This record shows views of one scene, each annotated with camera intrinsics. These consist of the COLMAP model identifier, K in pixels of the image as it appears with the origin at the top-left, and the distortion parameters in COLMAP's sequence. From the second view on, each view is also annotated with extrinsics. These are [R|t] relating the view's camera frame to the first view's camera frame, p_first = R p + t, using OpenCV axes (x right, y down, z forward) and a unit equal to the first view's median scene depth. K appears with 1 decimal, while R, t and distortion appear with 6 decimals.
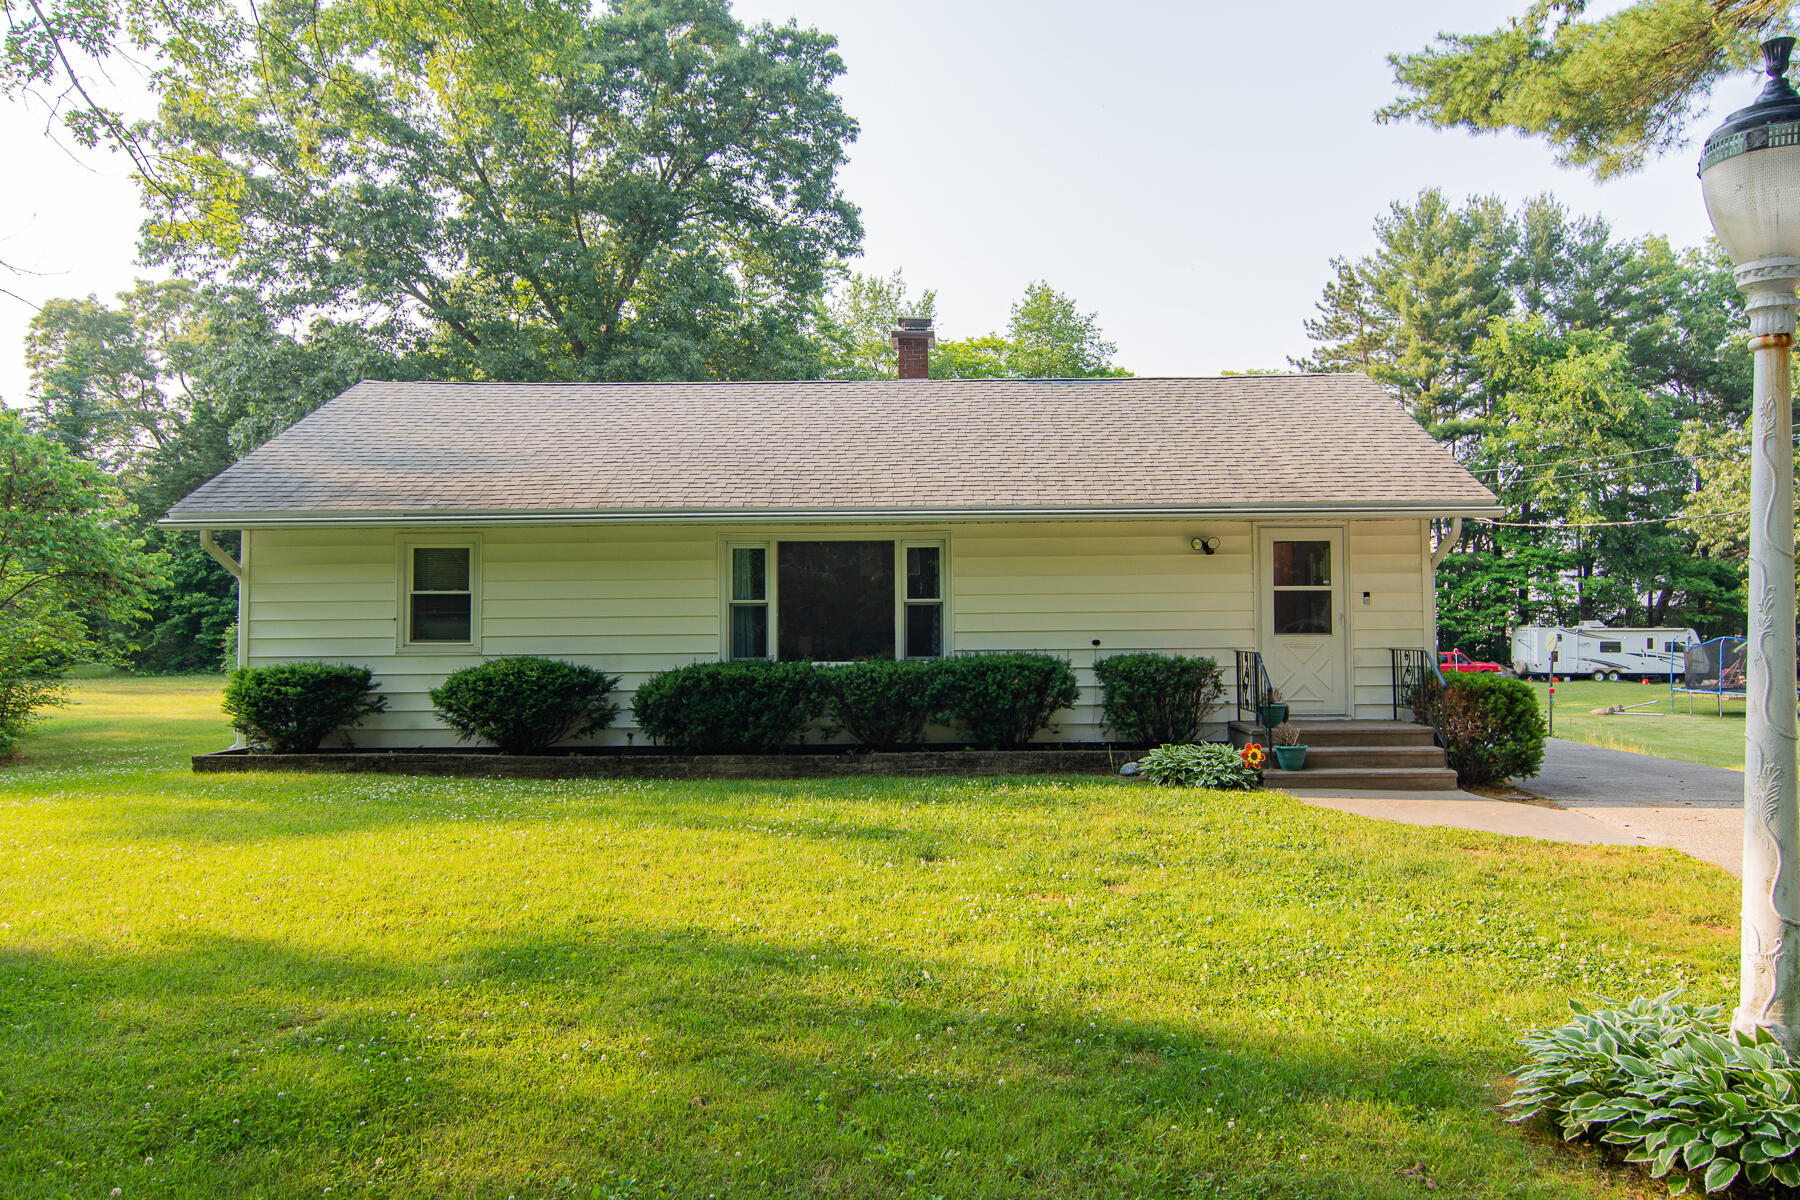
lens RADIAL K [[1270.5, 0, 899.4], [0, 1270.5, 601.0], [0, 0, 1]] dist [-0.079437, -0.000554]
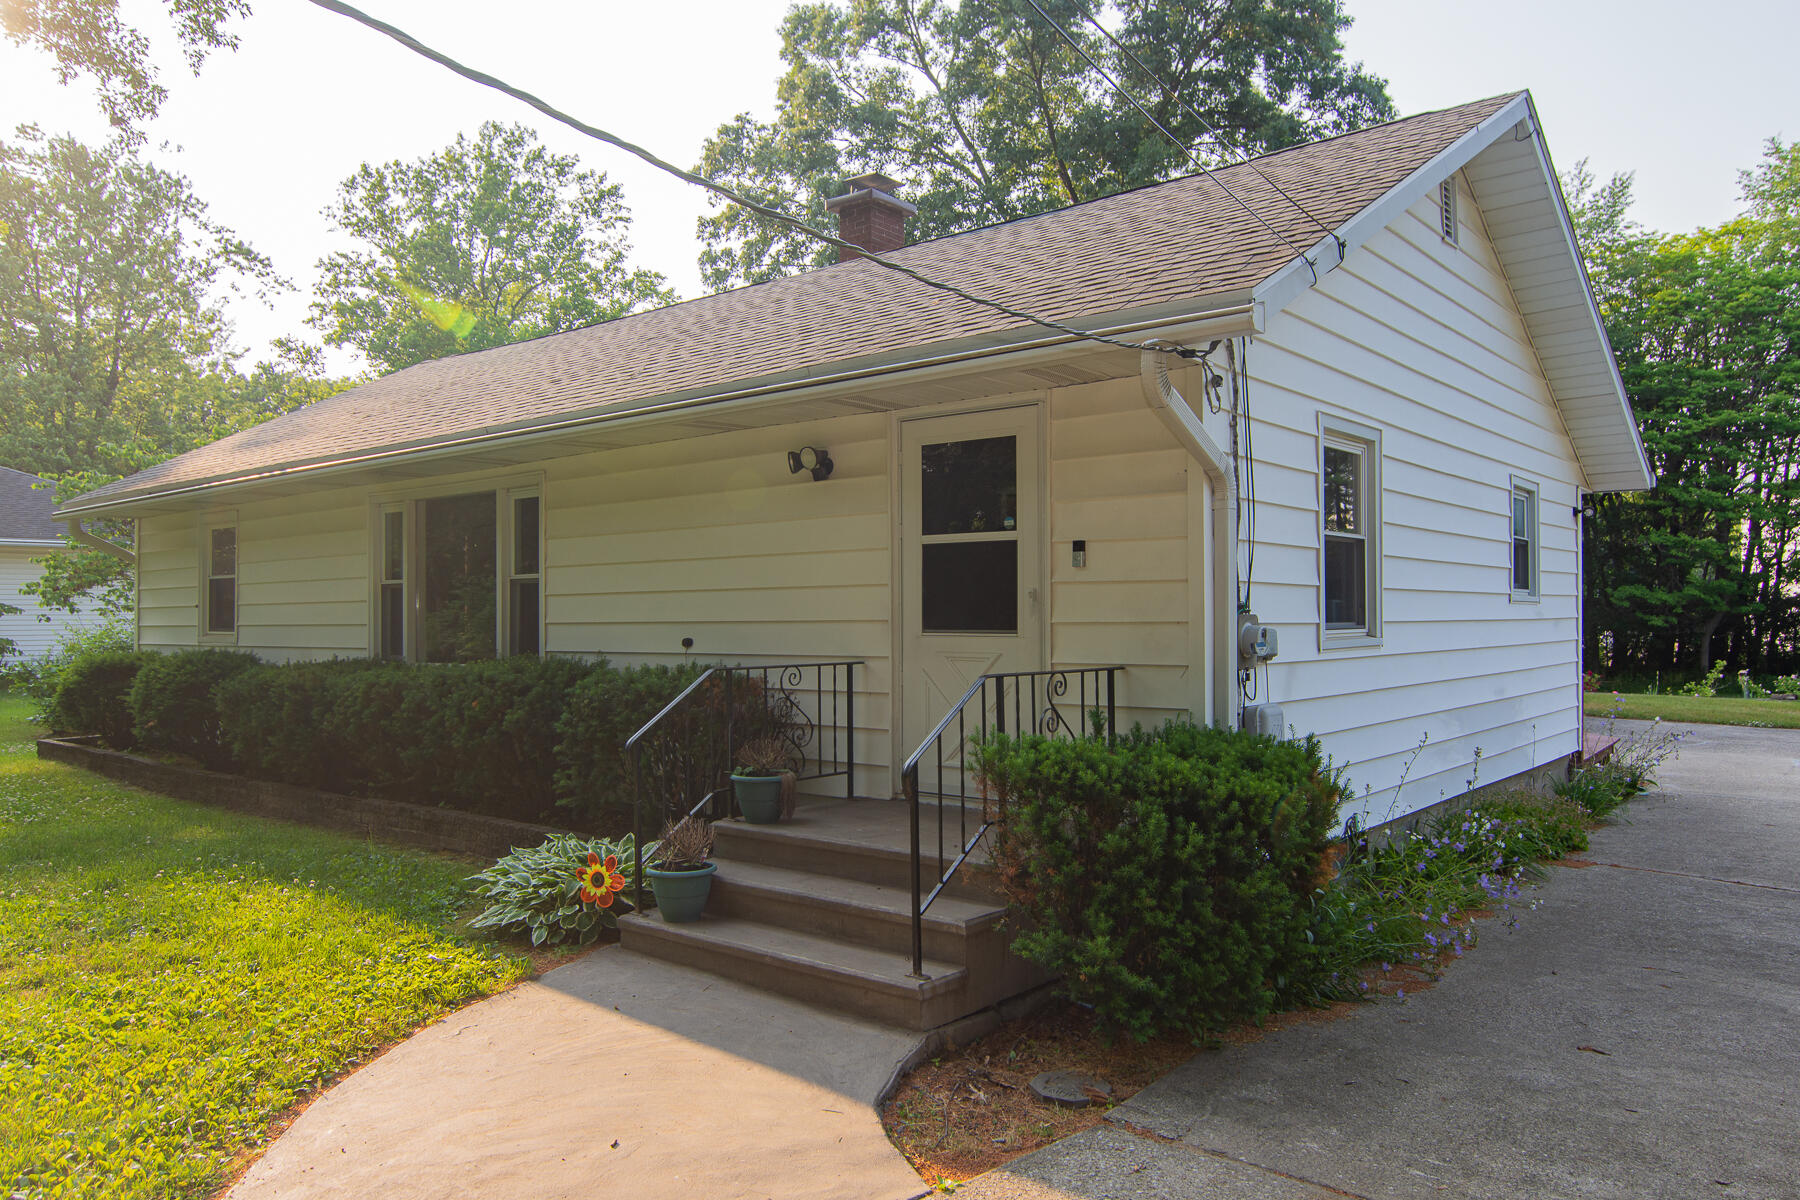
lens RADIAL K [[1270.5, 0, 899.4], [0, 1270.5, 601.0], [0, 0, 1]] dist [-0.079437, -0.000554]
pose [[0.738121, -0.000550, -0.674669, 0.631304], [-0.002551, 0.999990, -0.003606, 0.016056], [0.674664, 0.004383, 0.738112, 0.621724]]
